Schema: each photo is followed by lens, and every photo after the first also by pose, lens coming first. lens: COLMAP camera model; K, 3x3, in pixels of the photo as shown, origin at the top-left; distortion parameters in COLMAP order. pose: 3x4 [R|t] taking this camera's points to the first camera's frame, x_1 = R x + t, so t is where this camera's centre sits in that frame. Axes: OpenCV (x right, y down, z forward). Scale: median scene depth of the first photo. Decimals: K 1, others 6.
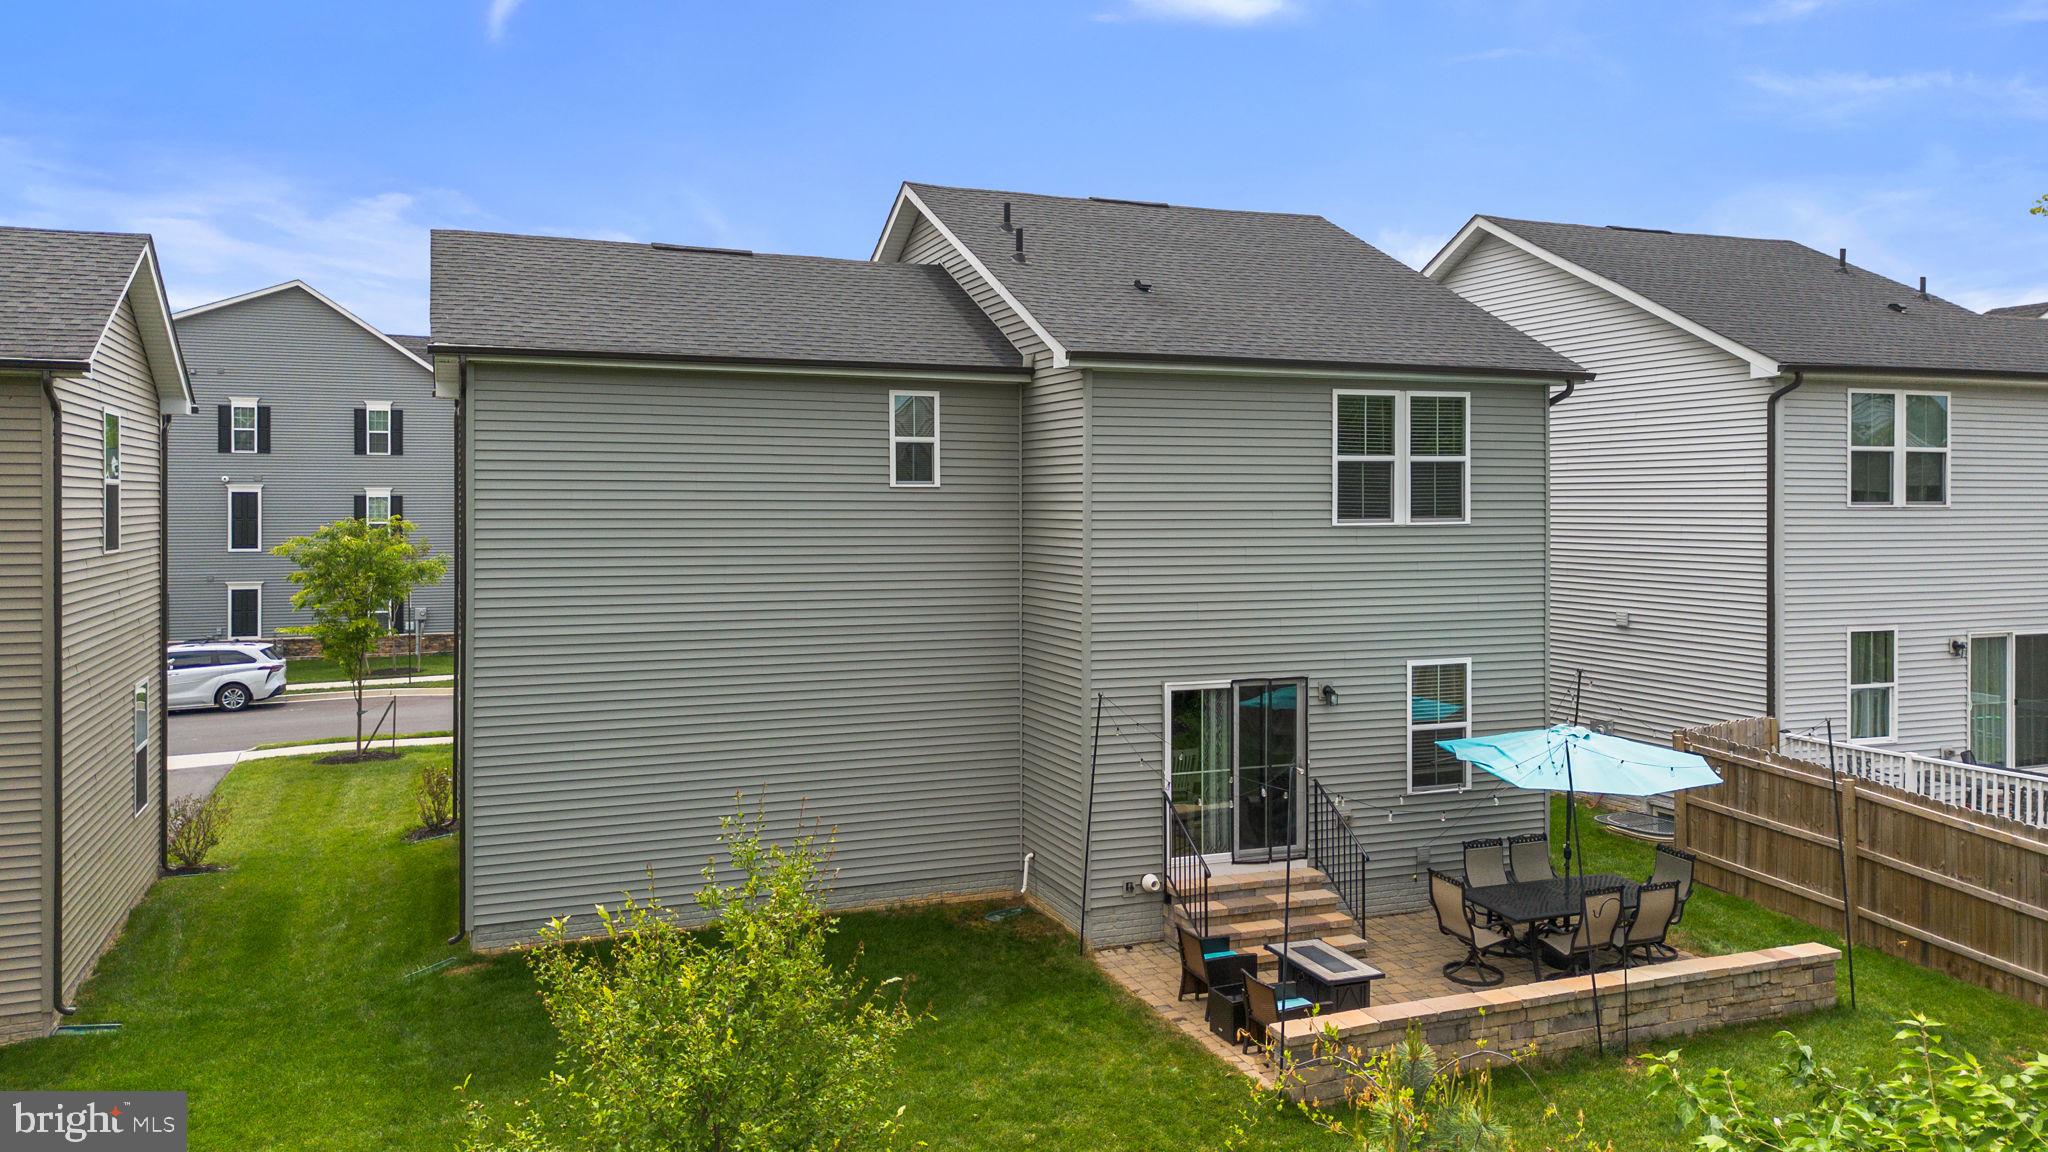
lens RADIAL K [[1456.2, 0, 1018.5], [0, 1456.2, 533.9], [0, 0, 1]] dist [0.044645, -0.000575]
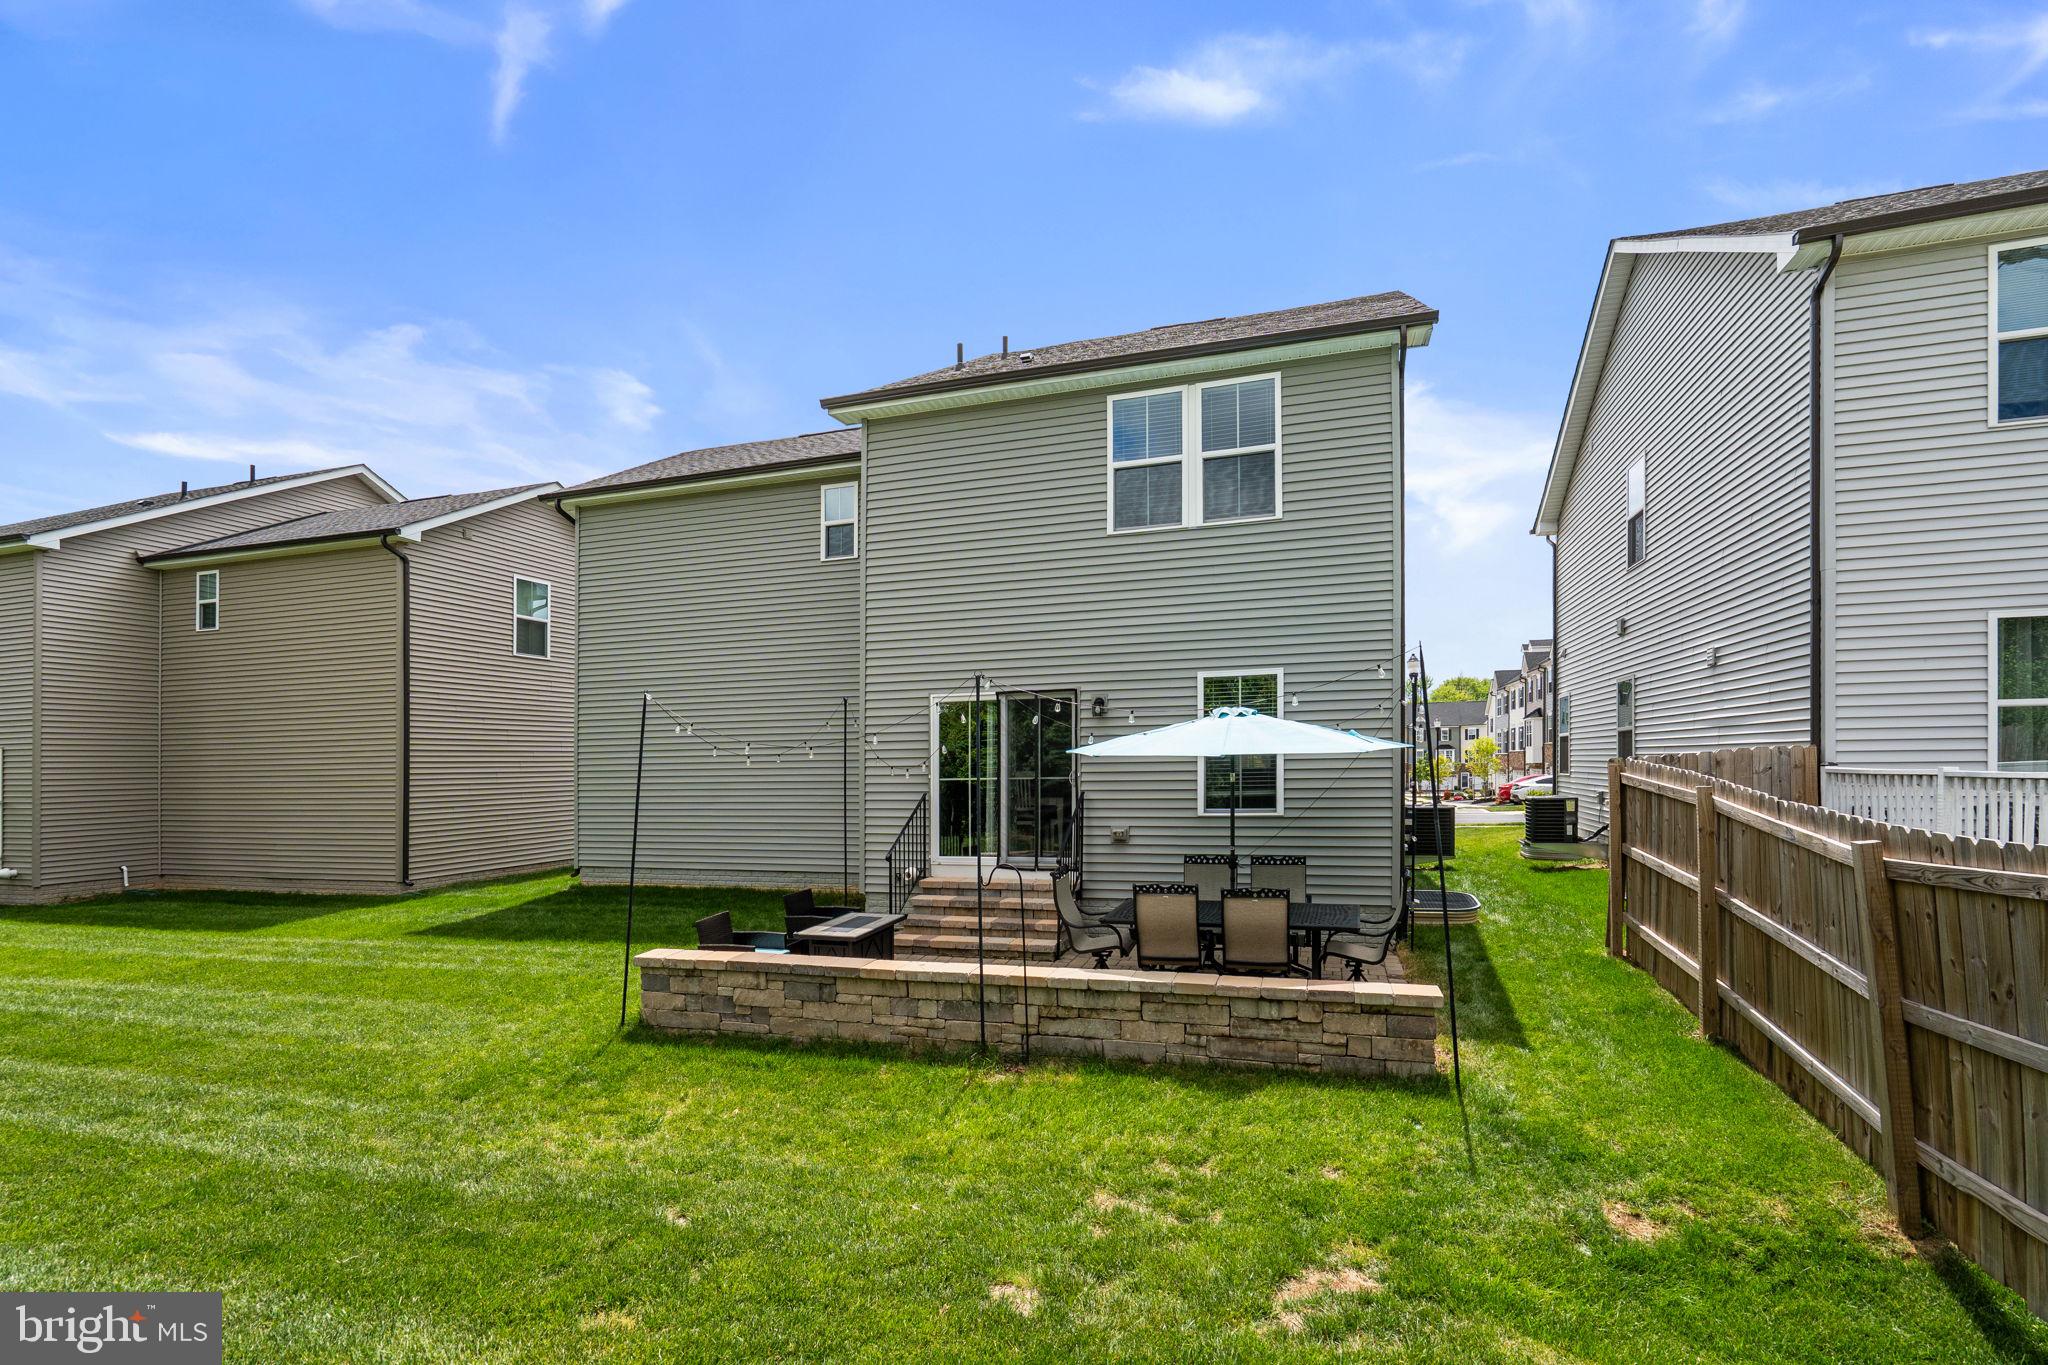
lens RADIAL K [[948.2, 0, 1024.8], [0, 948.2, 766.7], [0, 0, 1]] dist [-0.010355, 0.000051]
pose [[0.768375, -0.010359, -0.639916, 0.577534], [0.002501, 0.999910, -0.013183, 0.157569], [0.639995, 0.008529, 0.768331, 0.476471]]
